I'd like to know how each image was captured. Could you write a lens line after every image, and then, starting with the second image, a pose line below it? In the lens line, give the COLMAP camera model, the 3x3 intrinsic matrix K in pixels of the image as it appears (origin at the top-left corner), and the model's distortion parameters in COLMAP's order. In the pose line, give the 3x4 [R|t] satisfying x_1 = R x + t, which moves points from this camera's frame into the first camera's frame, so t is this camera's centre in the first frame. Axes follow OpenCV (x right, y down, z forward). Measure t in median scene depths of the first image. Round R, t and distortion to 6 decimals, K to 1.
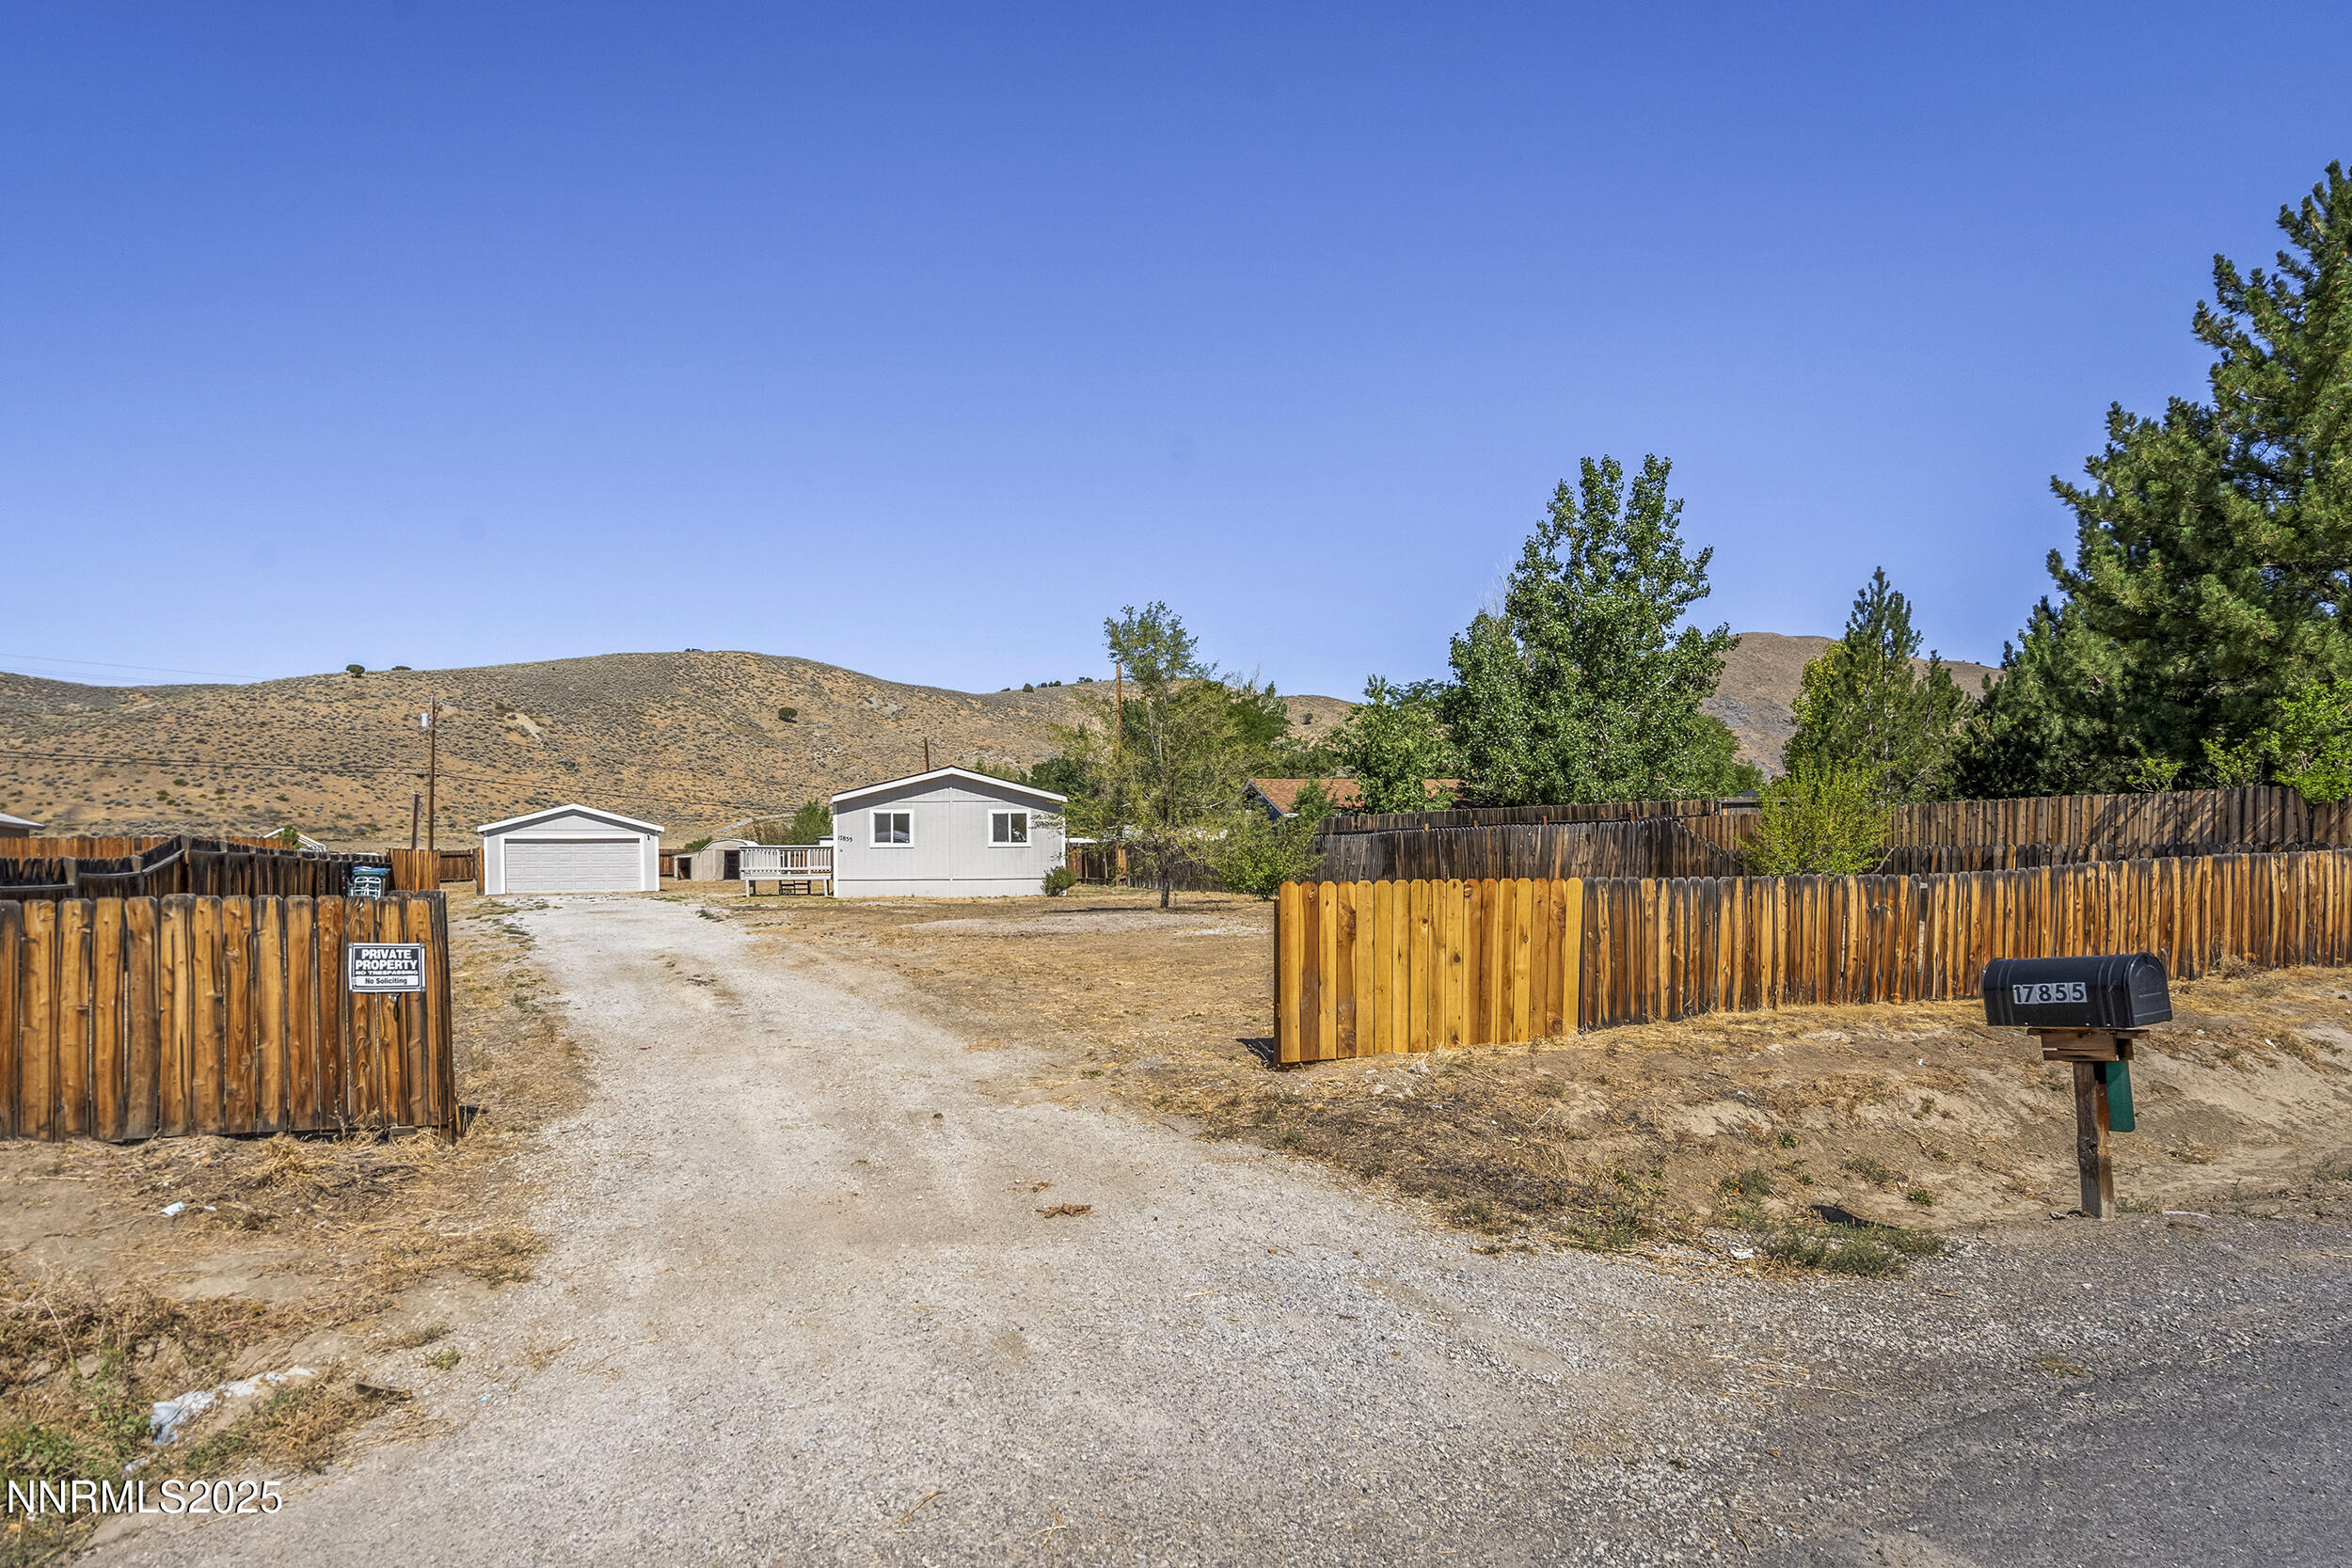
lens RADIAL K [[1230.5, 0, 1109.3], [0, 1230.5, 860.3], [0, 0, 1]] dist [0.001644, 0.001552]
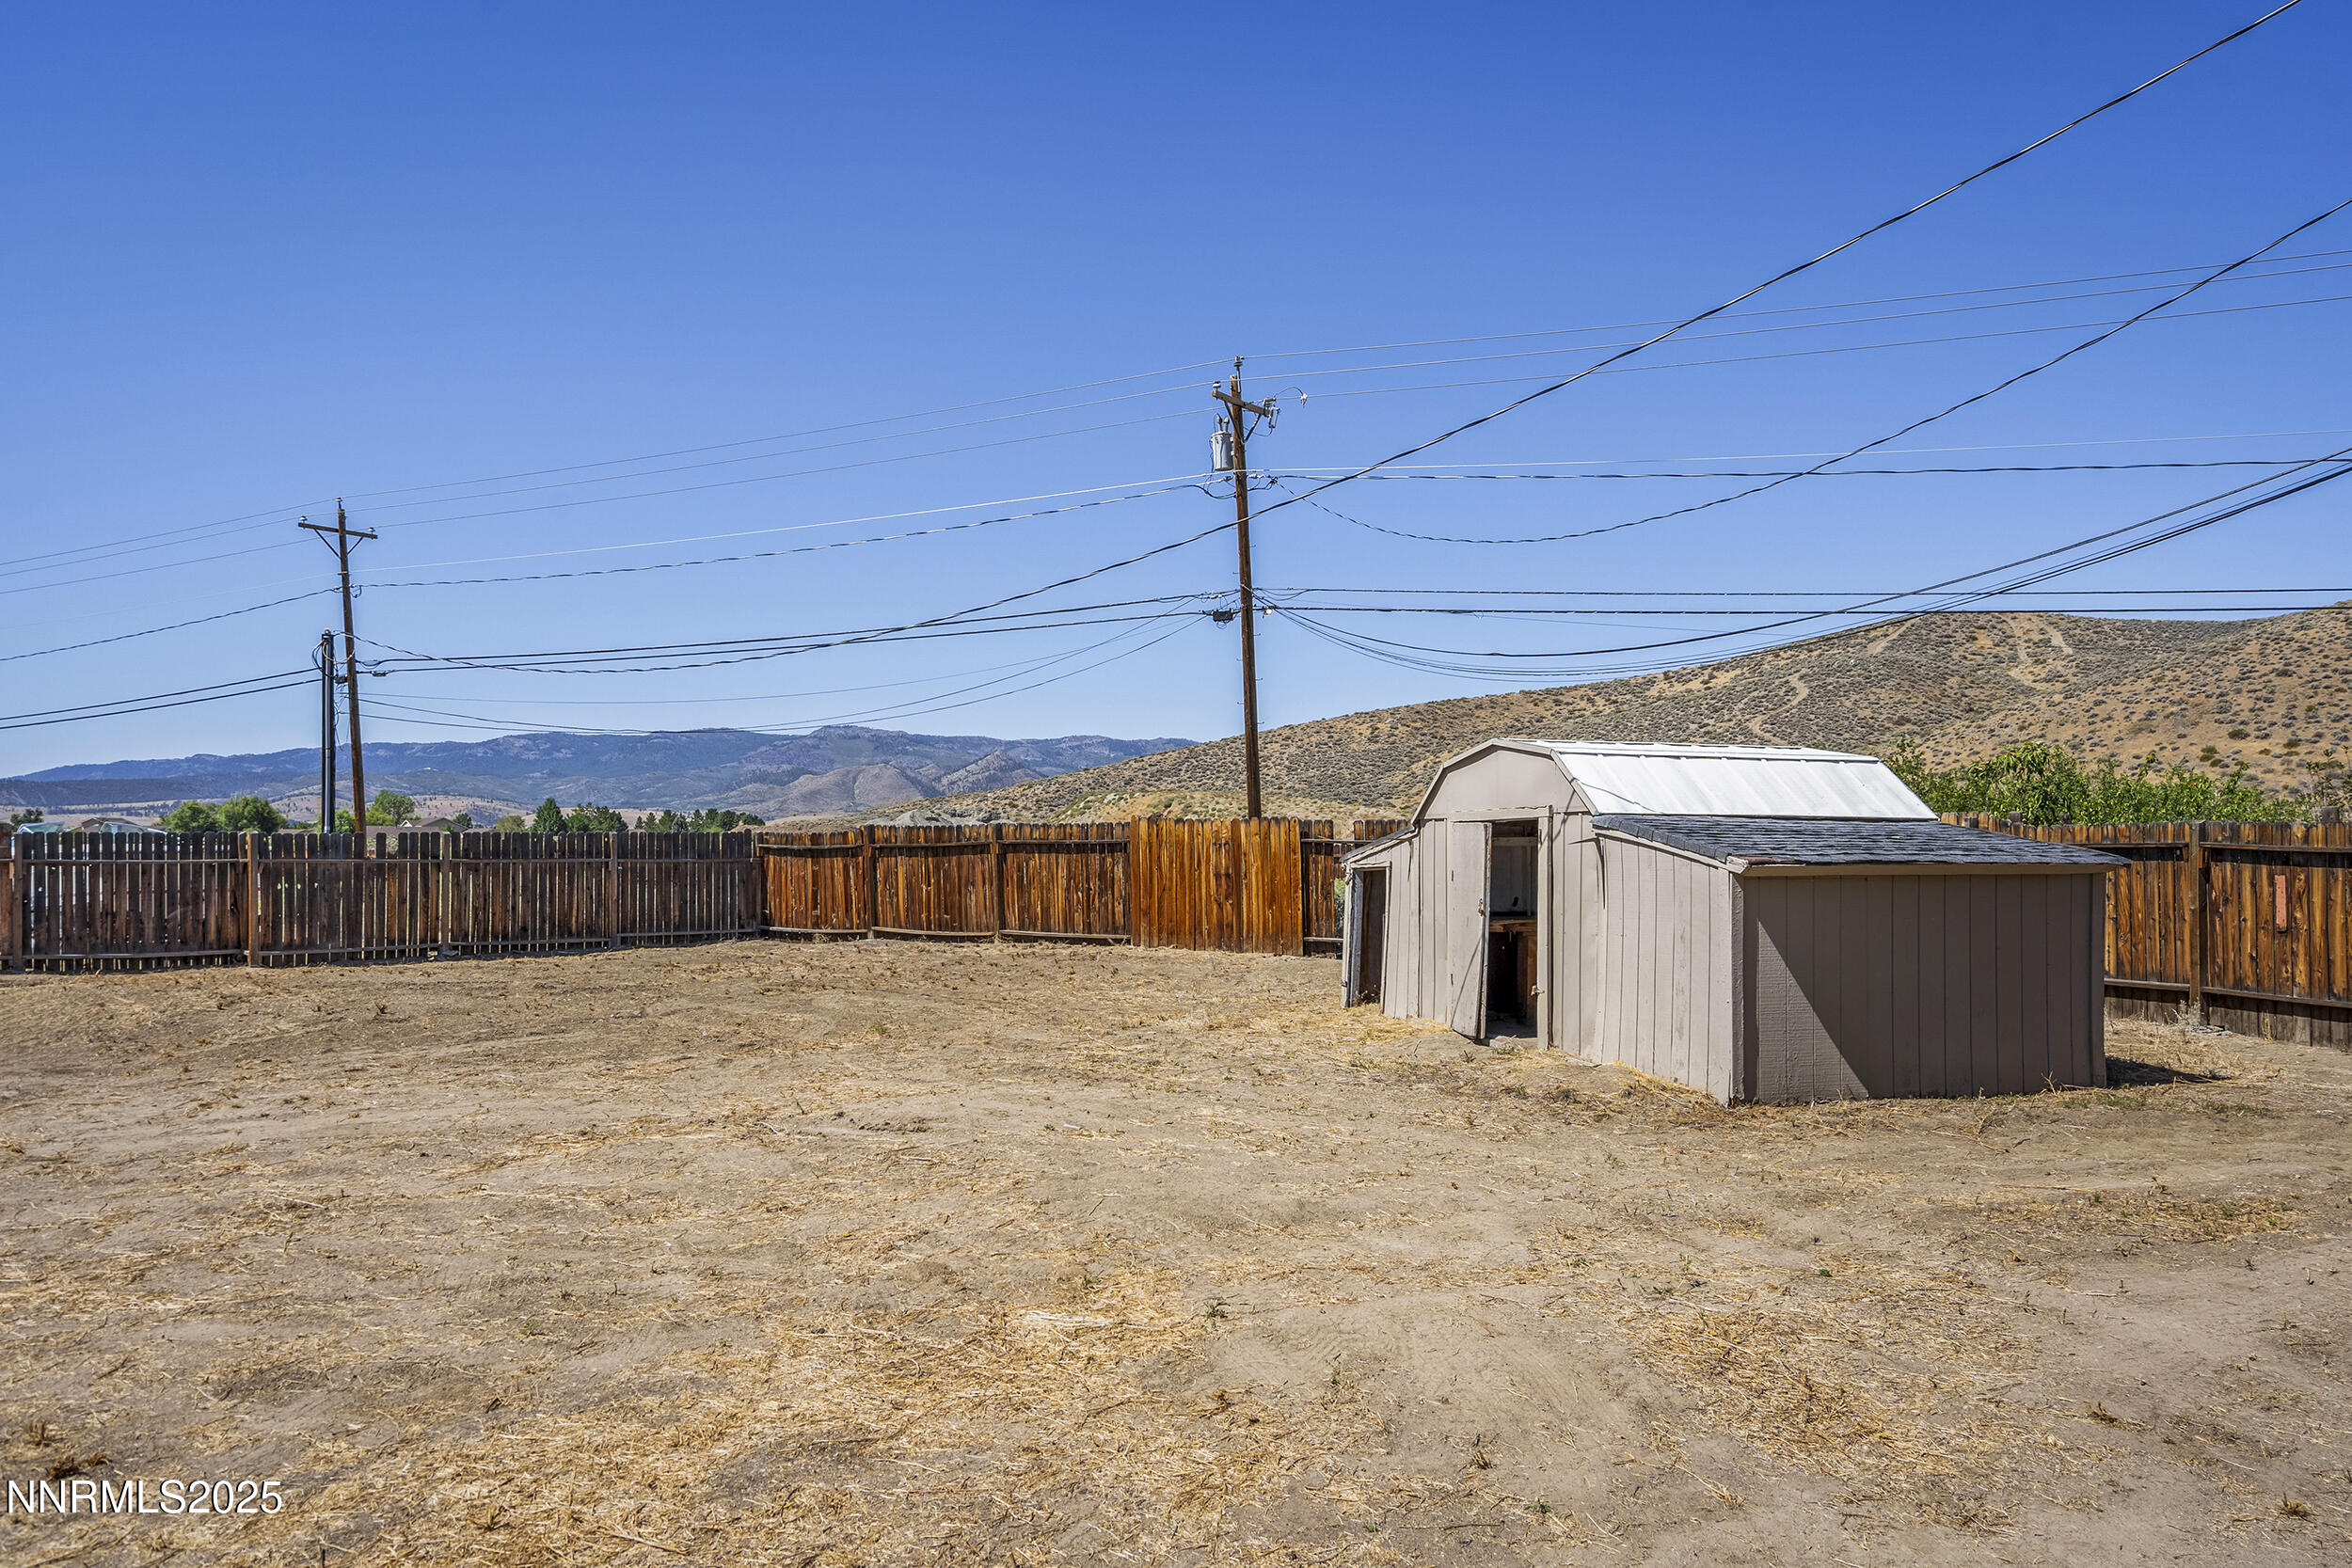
lens RADIAL K [[1493.3, 0, 1202.4], [0, 1493.3, 844.1], [0, 0, 1]] dist [0.005811, 0.001644]
pose [[0.207805, 0.006061, -0.978152, -0.236604], [-0.005025, 0.999974, 0.005129, -0.010324], [0.978157, 0.003849, 0.207830, 1.489393]]
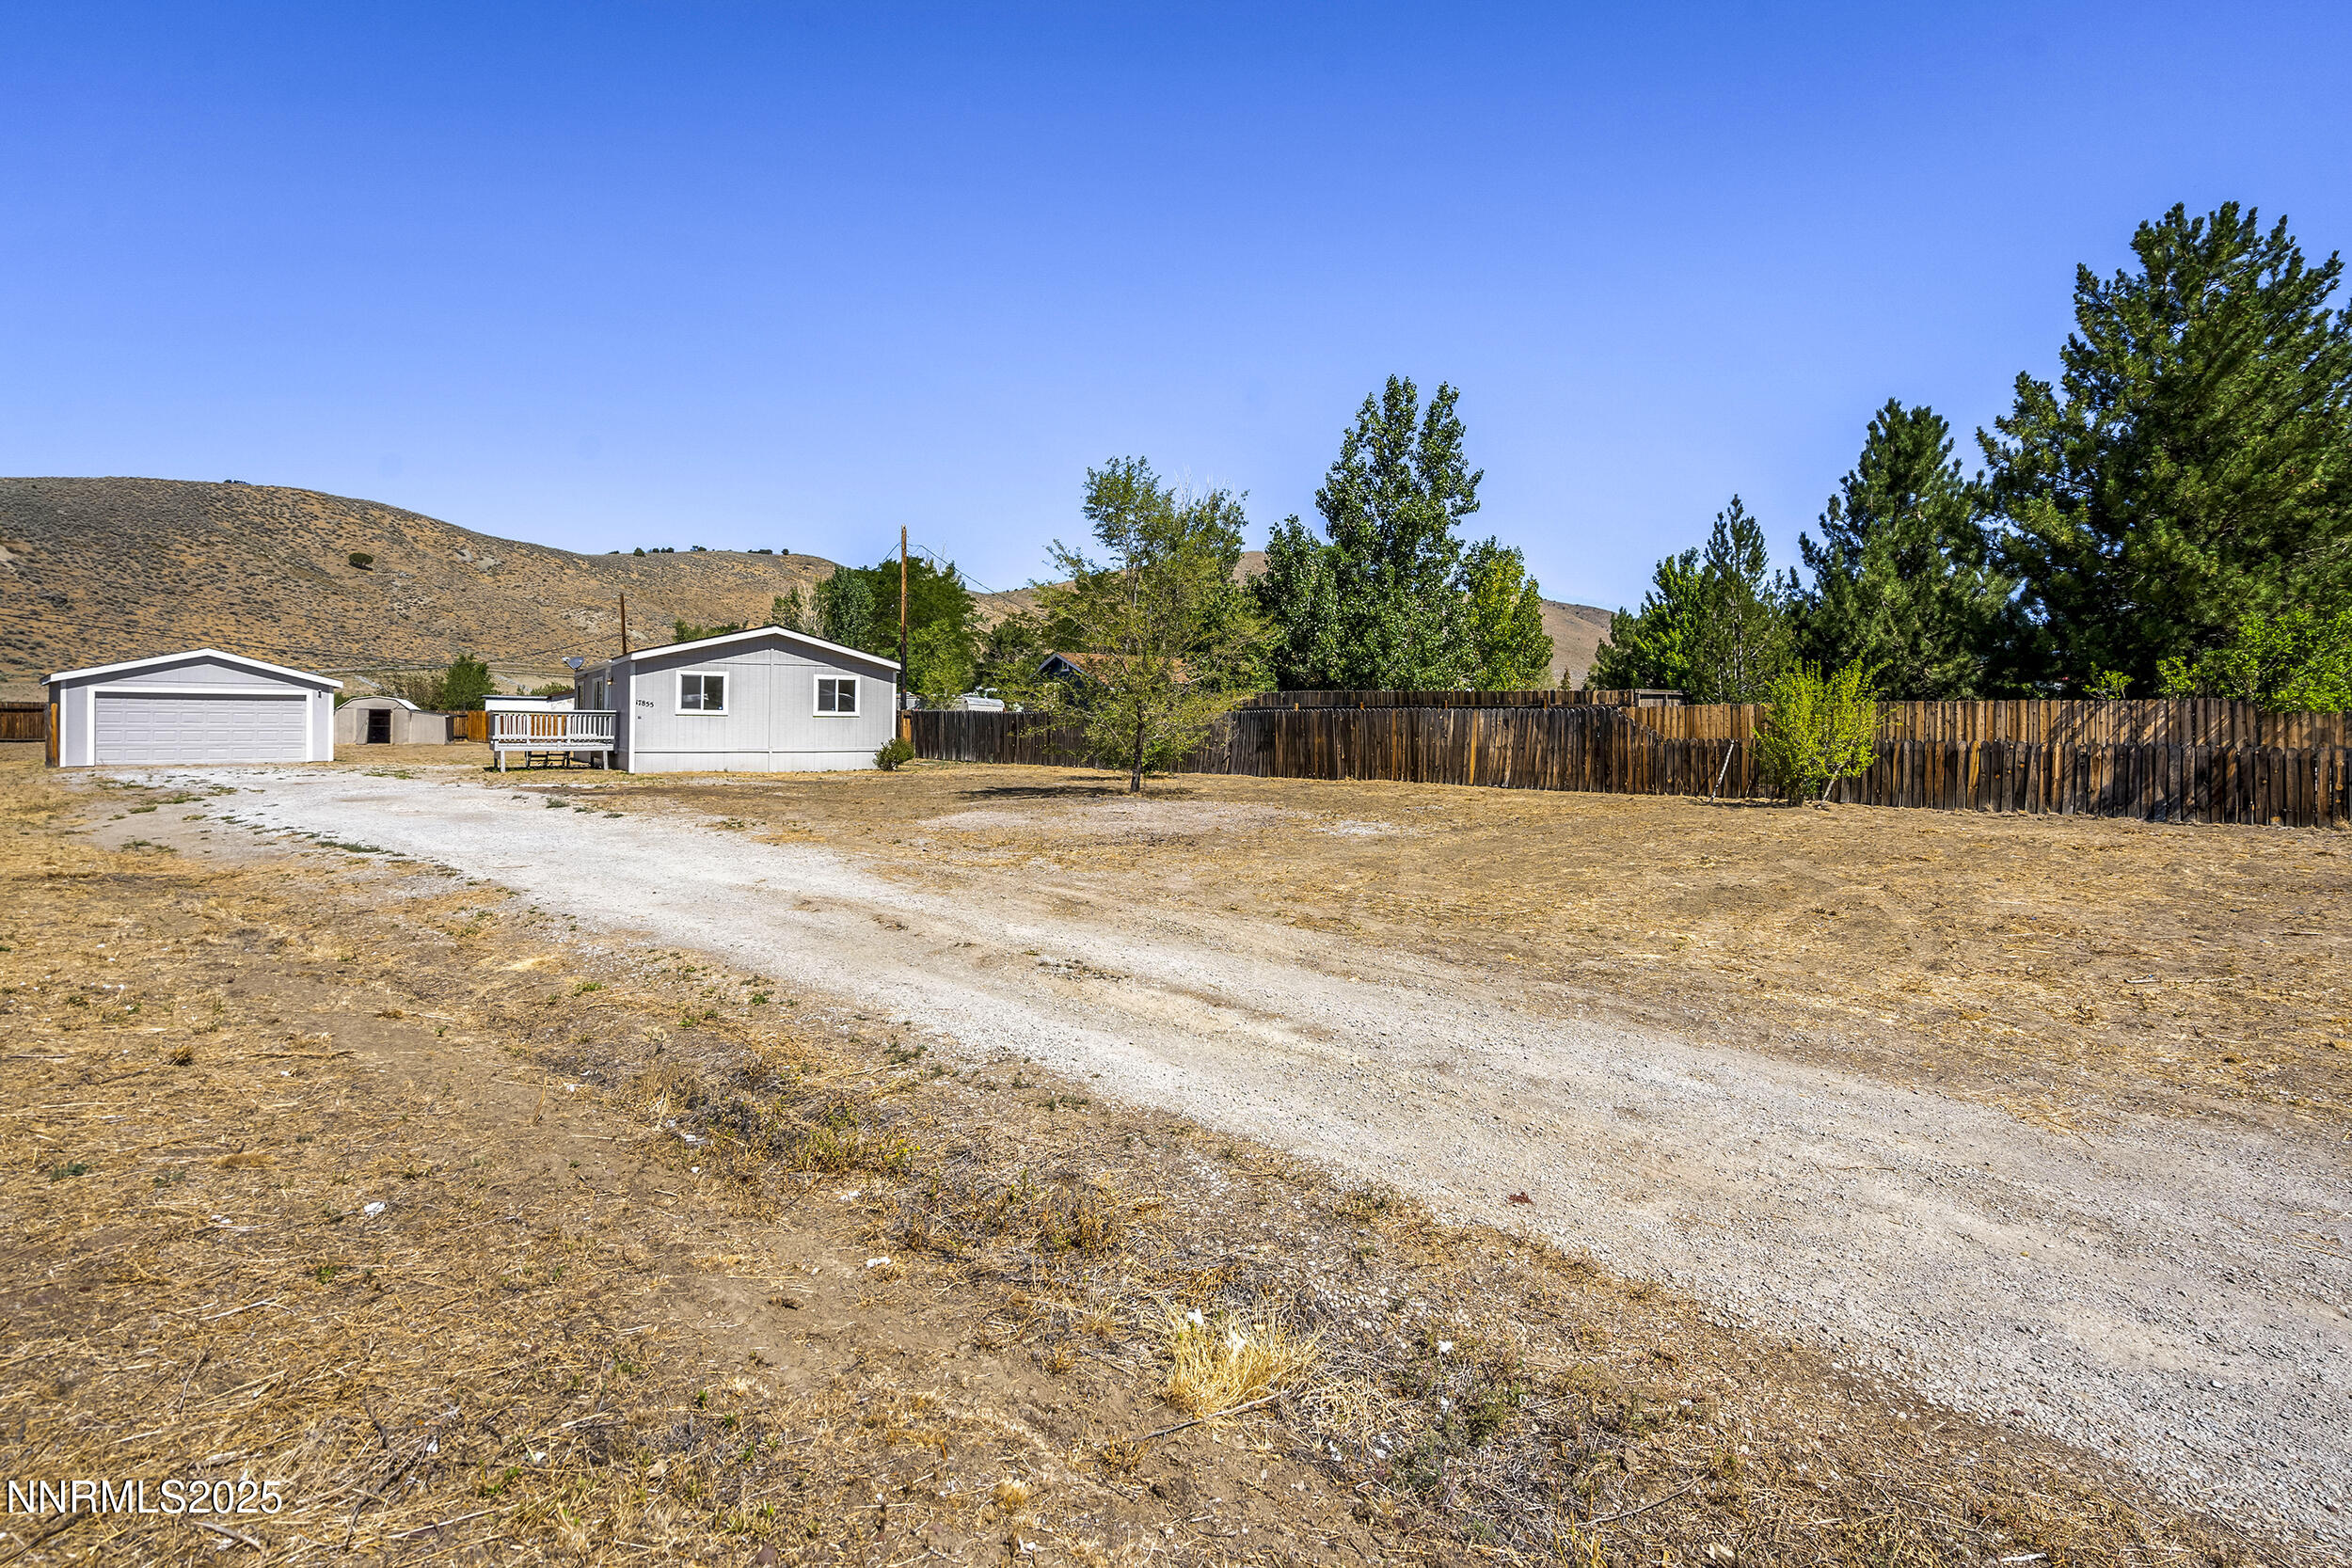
lens RADIAL K [[1075.9, 0, 1157.7], [0, 1075.9, 727.0], [0, 0, 1]] dist [-0.008197, 0.003650]
pose [[0.923684, 0.014617, 0.382877, -0.144415], [-0.015452, 0.999880, -0.000893, -0.005304], [-0.382844, -0.005091, 0.923799, 0.148932]]
